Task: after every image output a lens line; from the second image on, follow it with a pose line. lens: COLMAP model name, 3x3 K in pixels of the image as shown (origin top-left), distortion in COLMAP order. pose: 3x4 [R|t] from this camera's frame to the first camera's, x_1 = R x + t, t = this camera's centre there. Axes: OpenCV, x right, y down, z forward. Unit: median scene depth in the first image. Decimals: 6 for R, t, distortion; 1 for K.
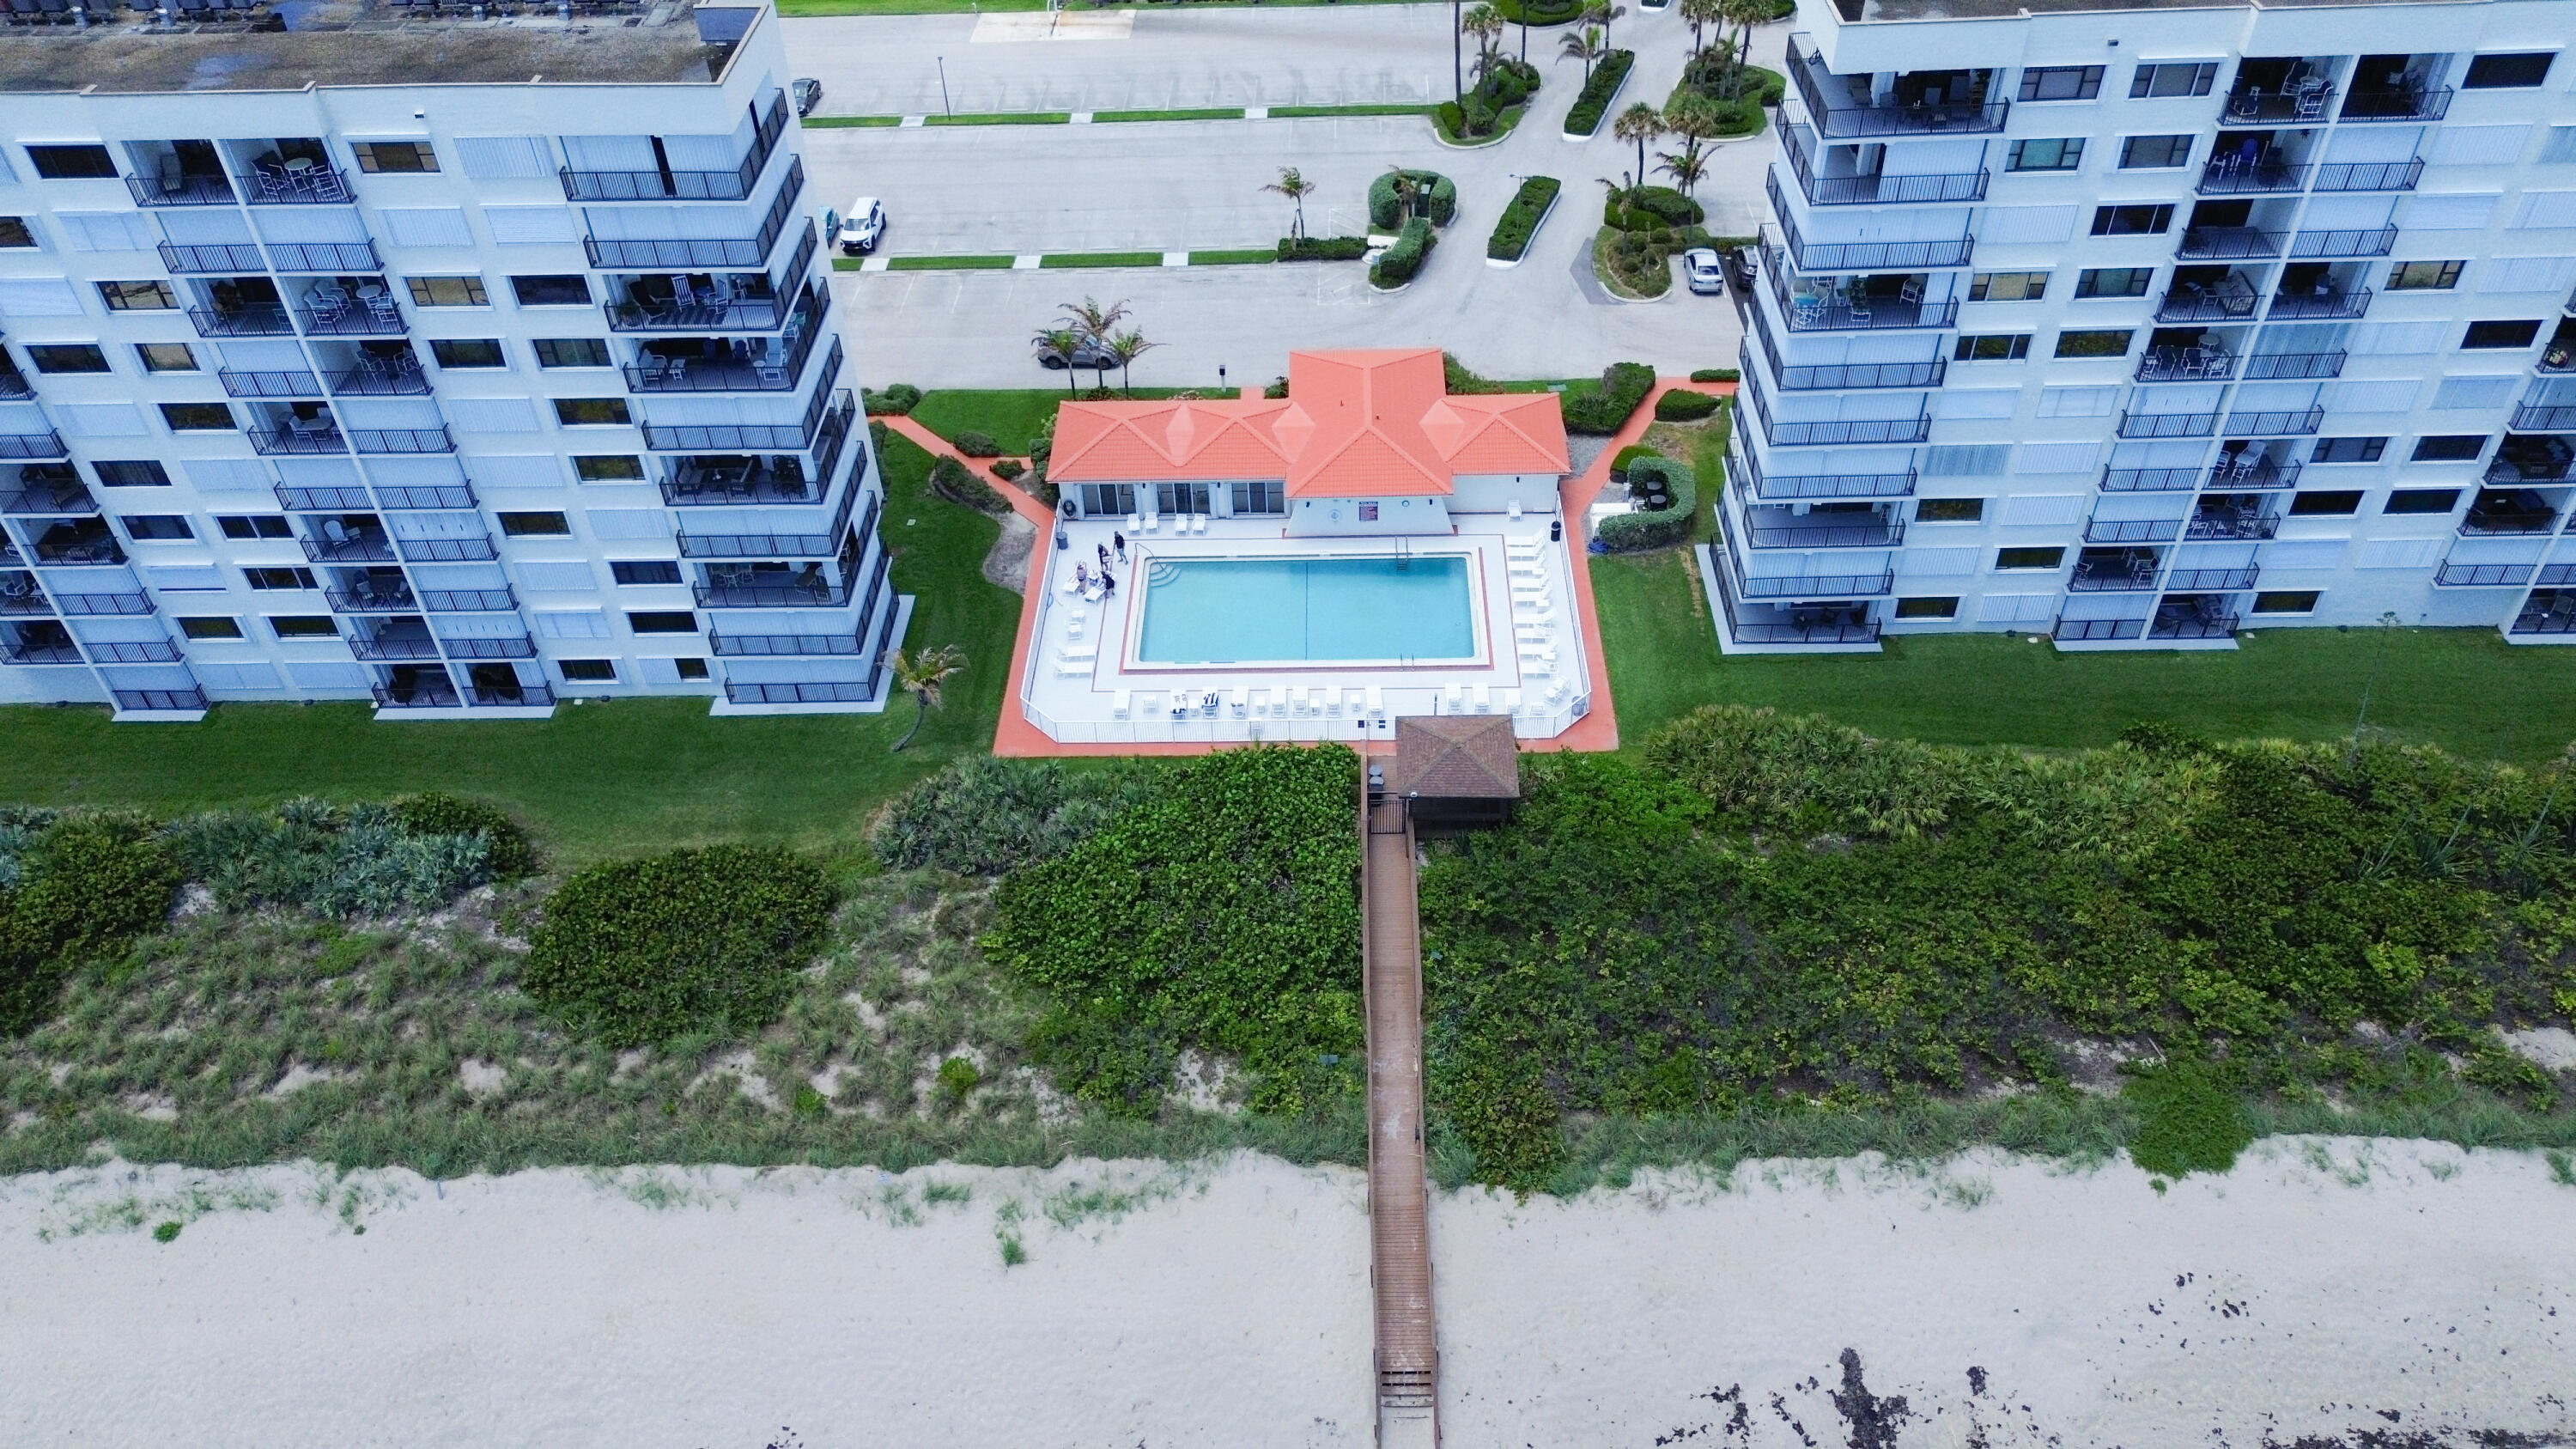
lens RADIAL K [[1826.3, 0, 1291.2], [0, 1826.3, 717.6], [0, 0, 1]] dist [0.065349, -0.058287]
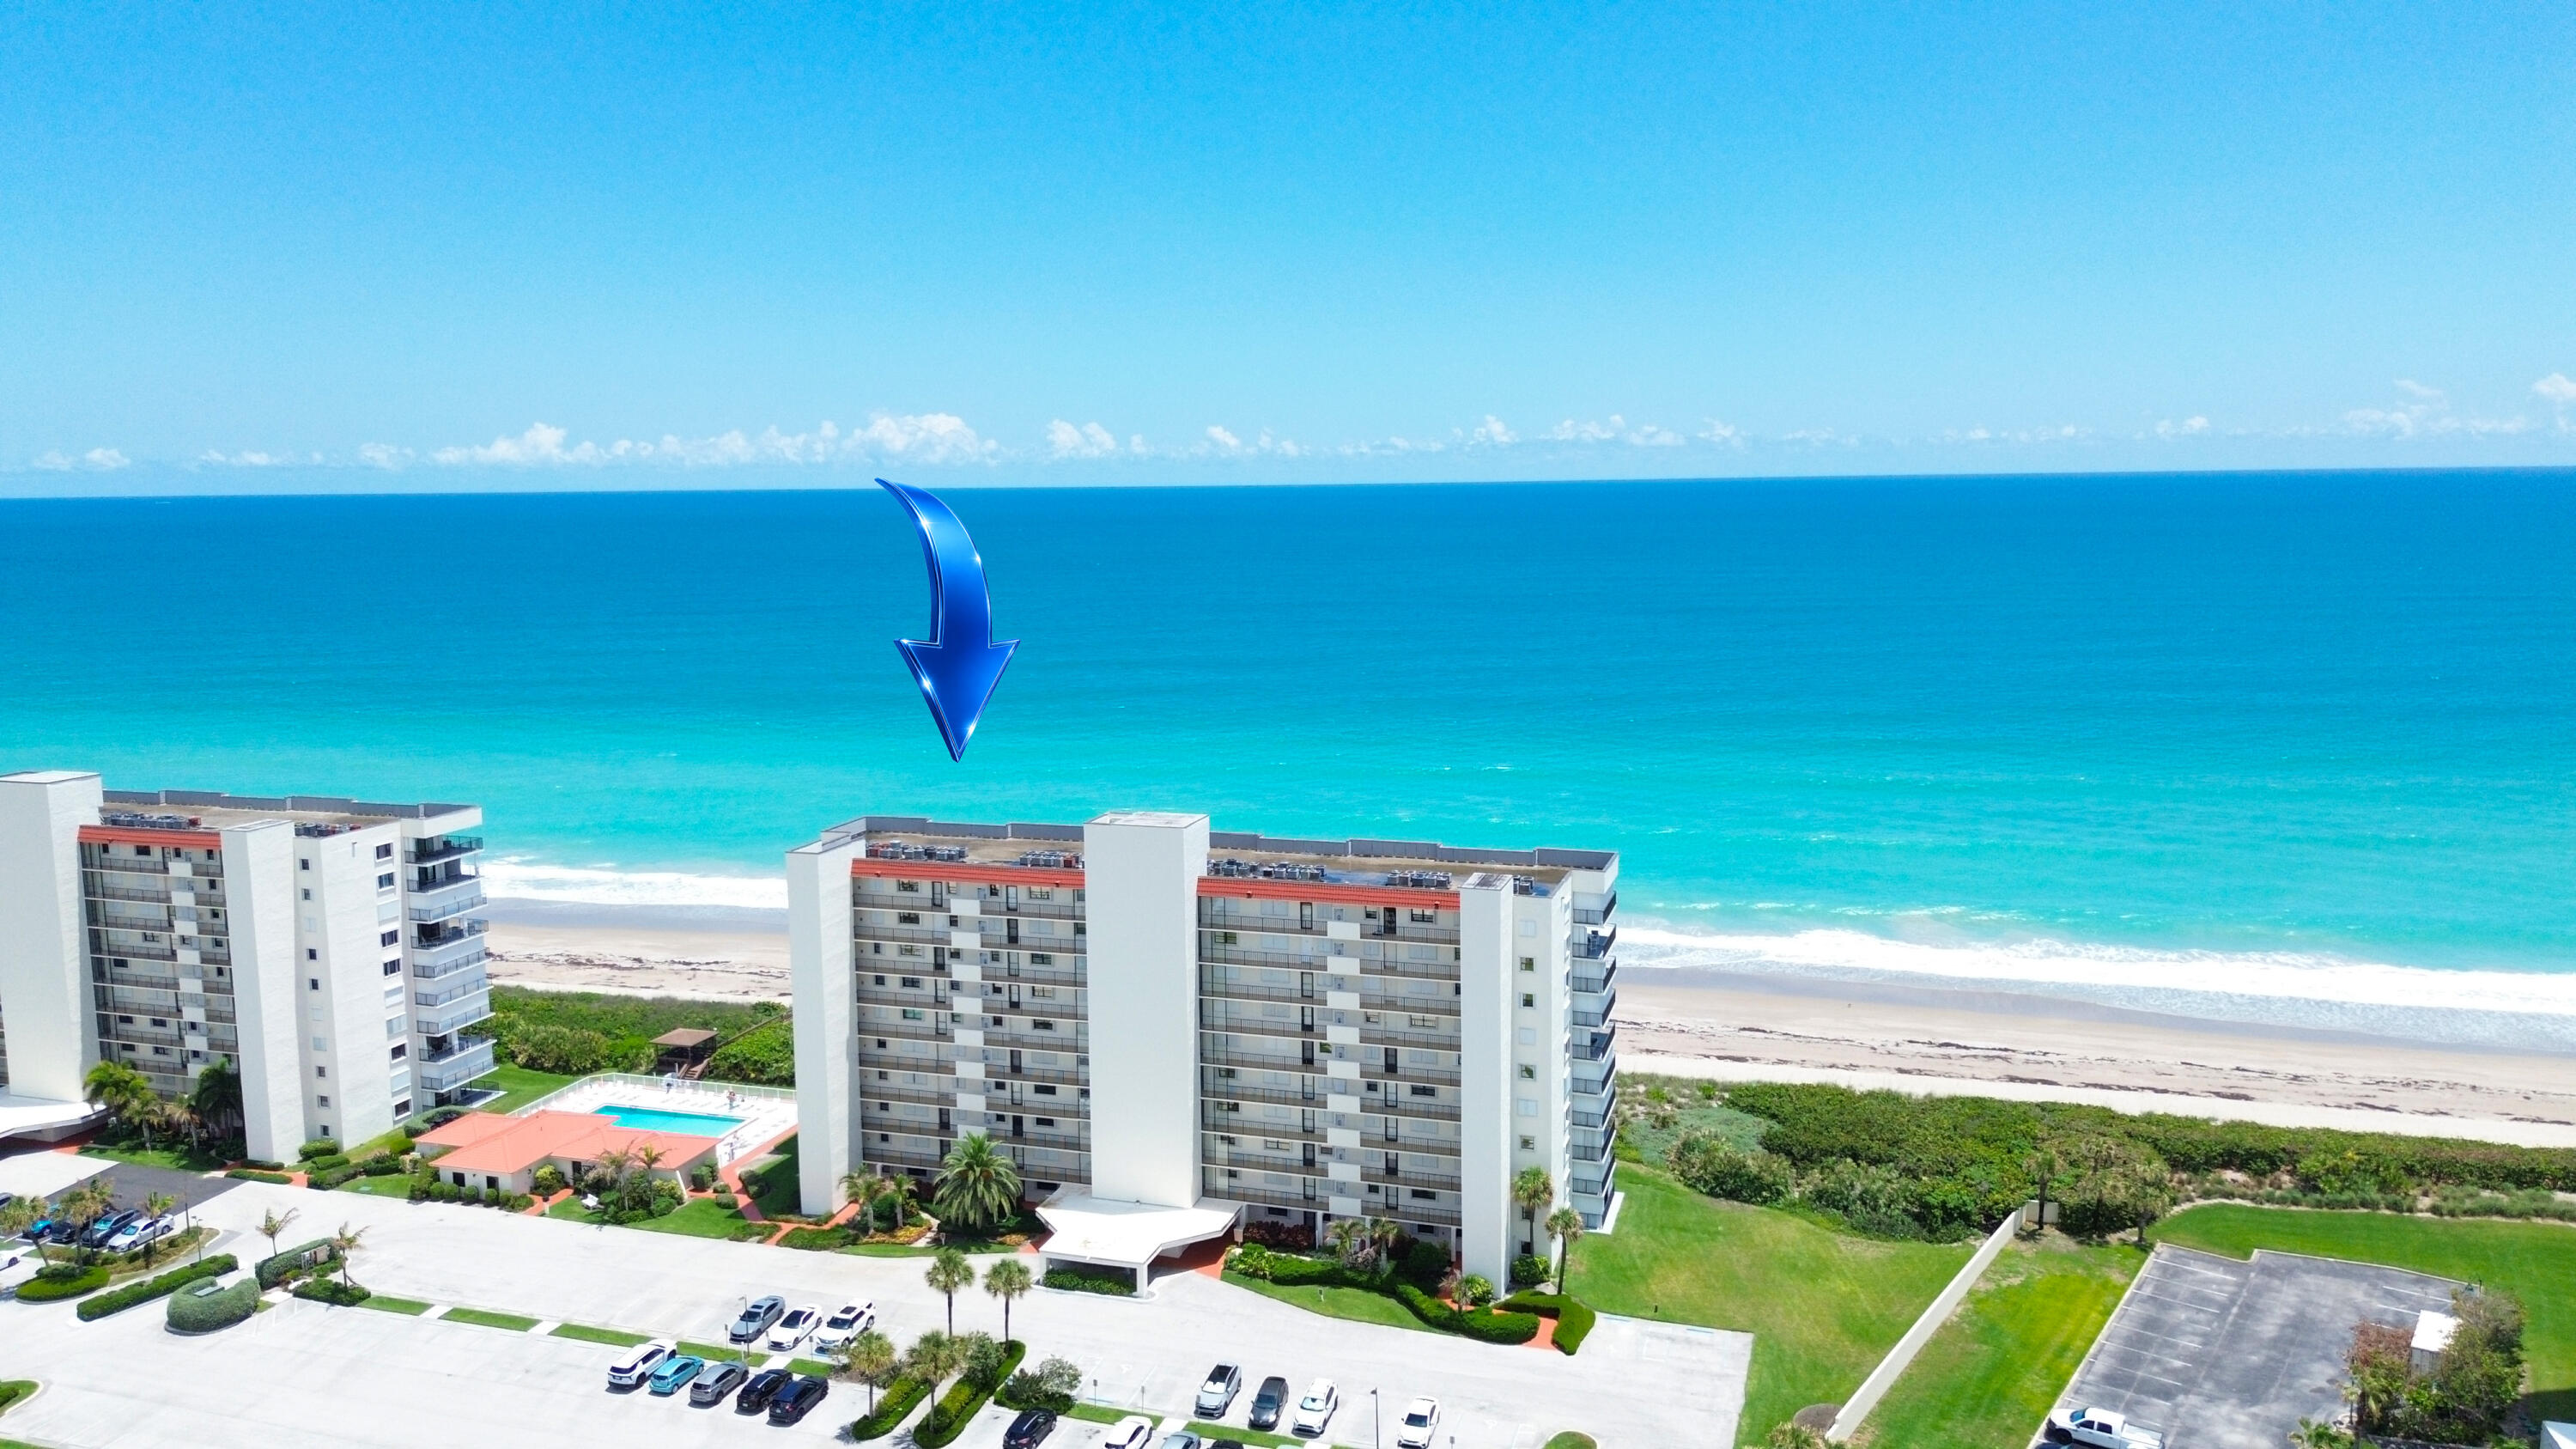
lens RADIAL K [[1826.3, 0, 1291.2], [0, 1826.3, 717.6], [0, 0, 1]] dist [0.065349, -0.058287]
pose [[-0.958042, 0.002108, 0.286621, -1.327820], [0.216493, 0.660674, 0.718777, -1.770986], [-0.187848, 0.750670, -0.633409, 1.971656]]
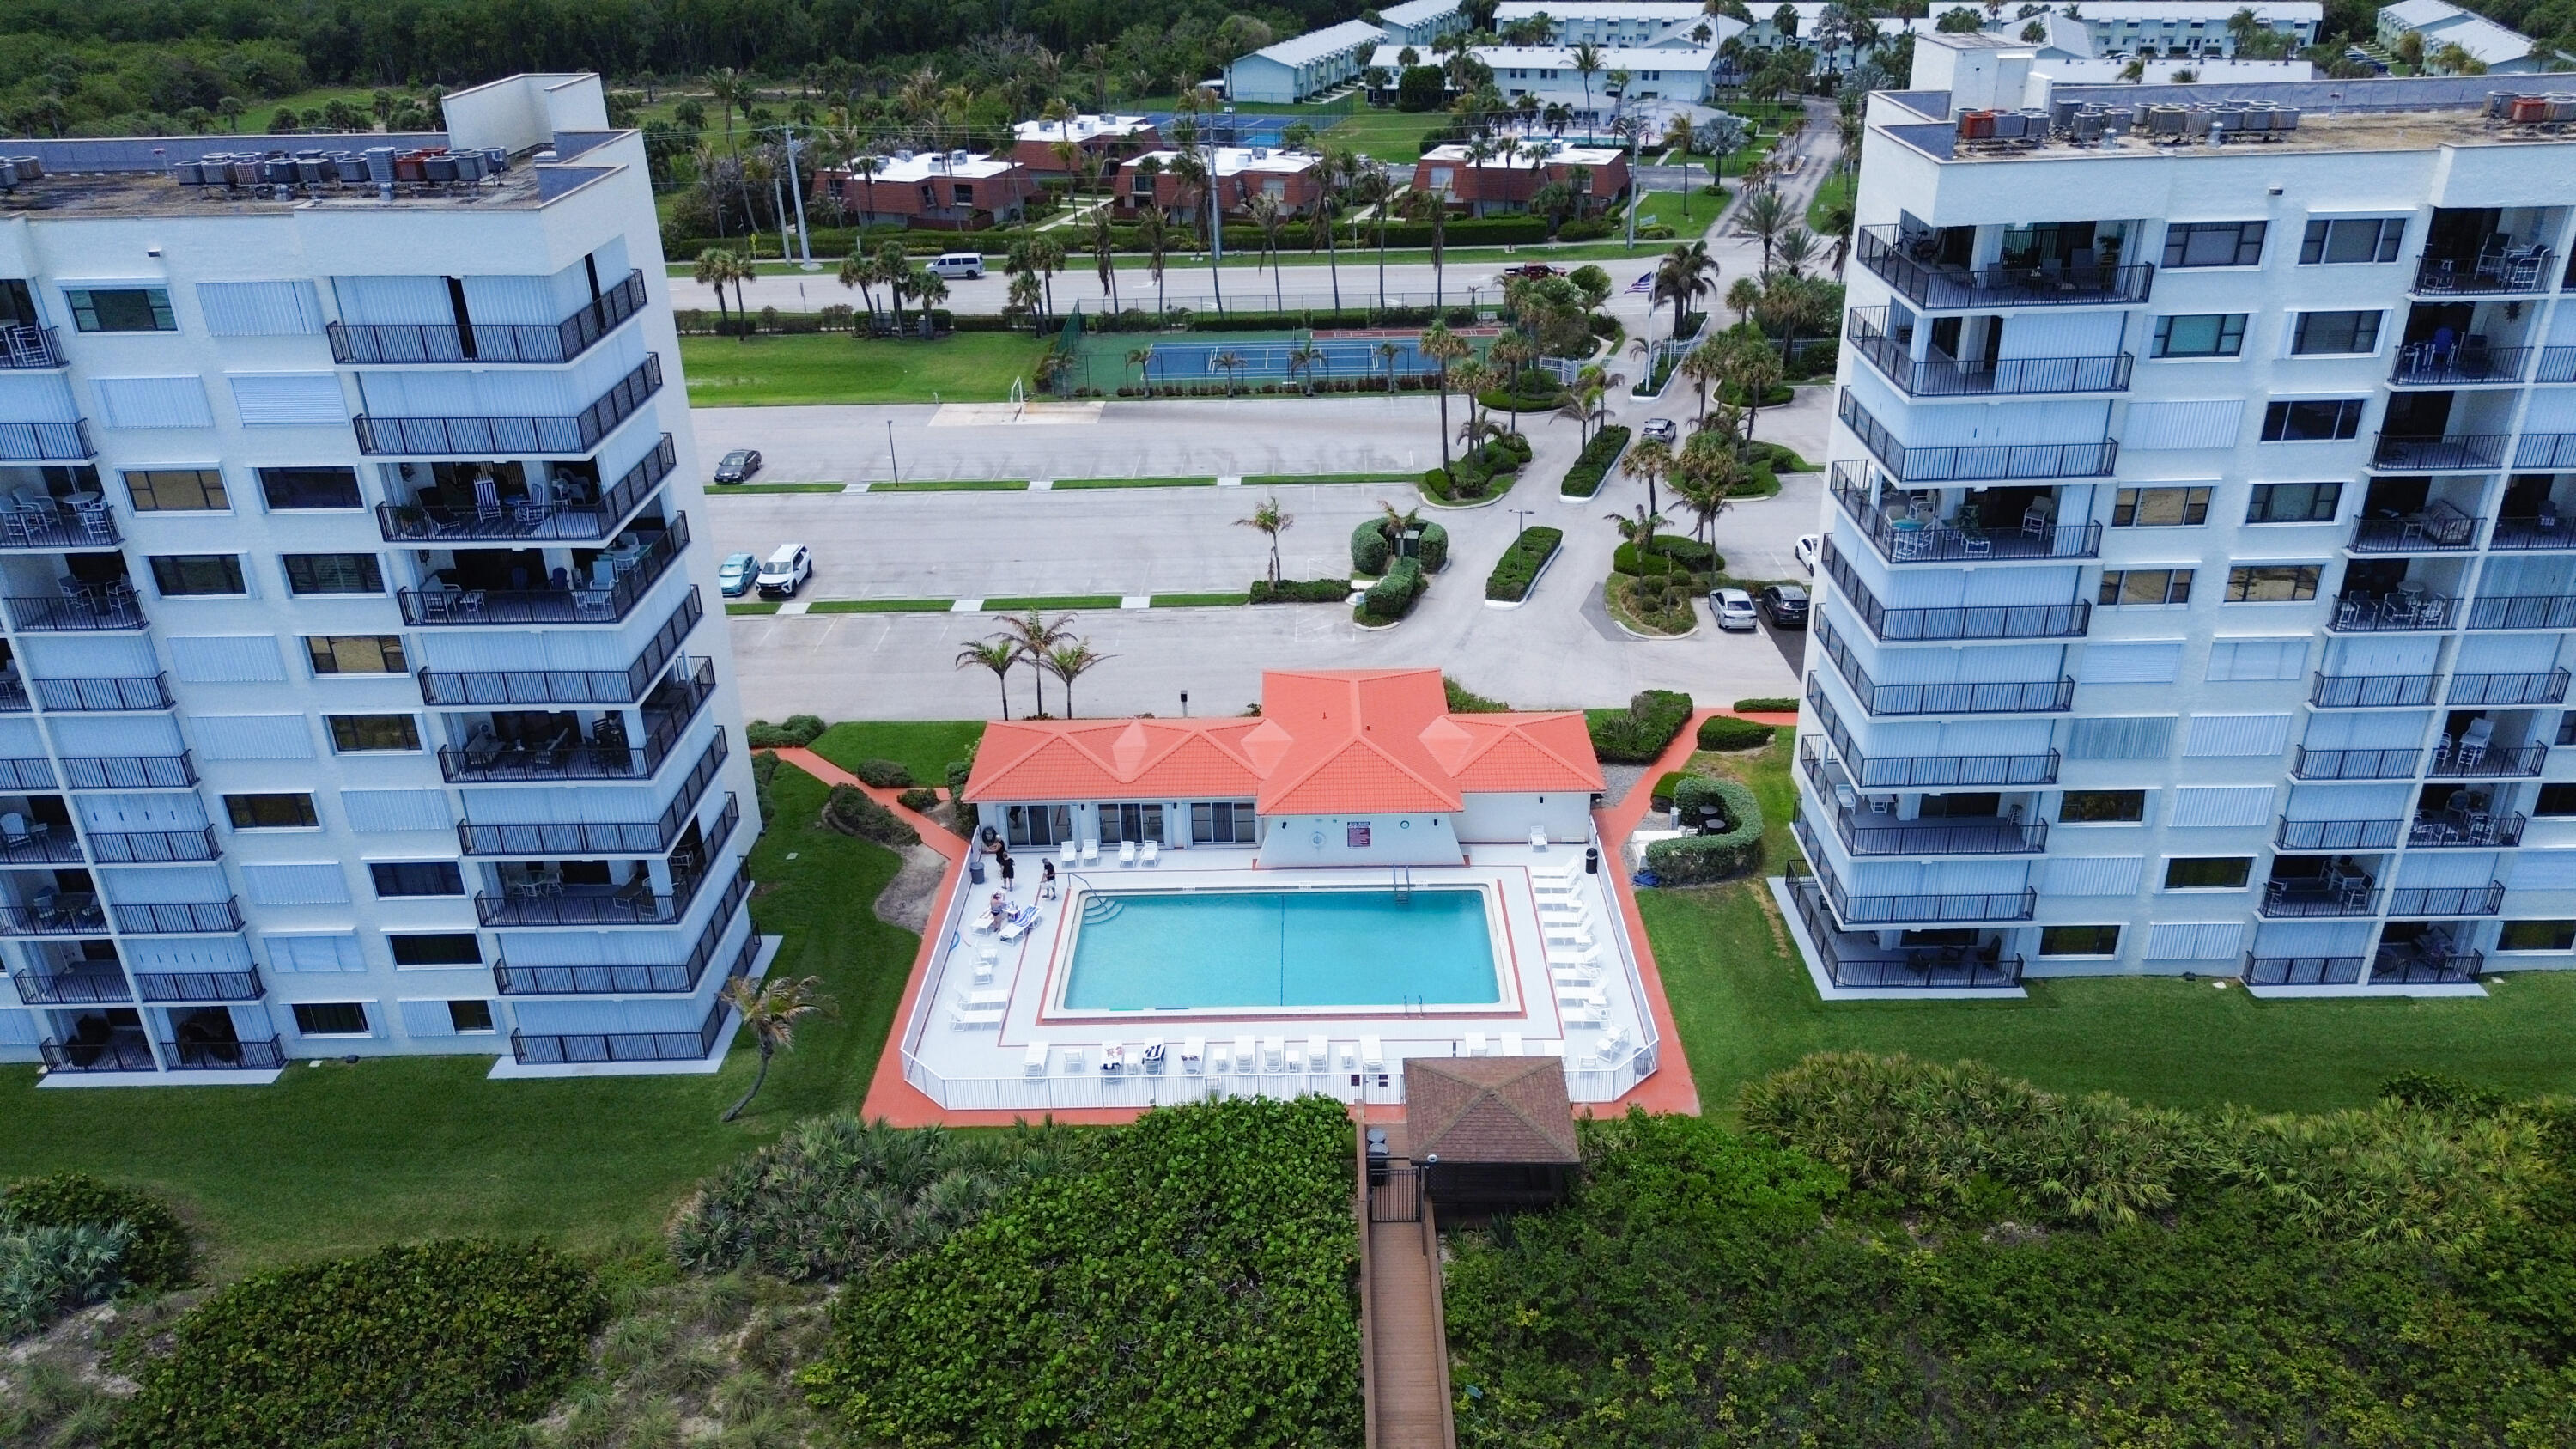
lens RADIAL K [[1826.3, 0, 1291.2], [0, 1826.3, 717.6], [0, 0, 1]] dist [0.065349, -0.058287]
pose [[0.999917, 0.003263, 0.012499, 0.002369], [0.000298, 0.961483, -0.274866, 0.067269], [-0.012914, 0.274847, 0.961401, 0.239869]]
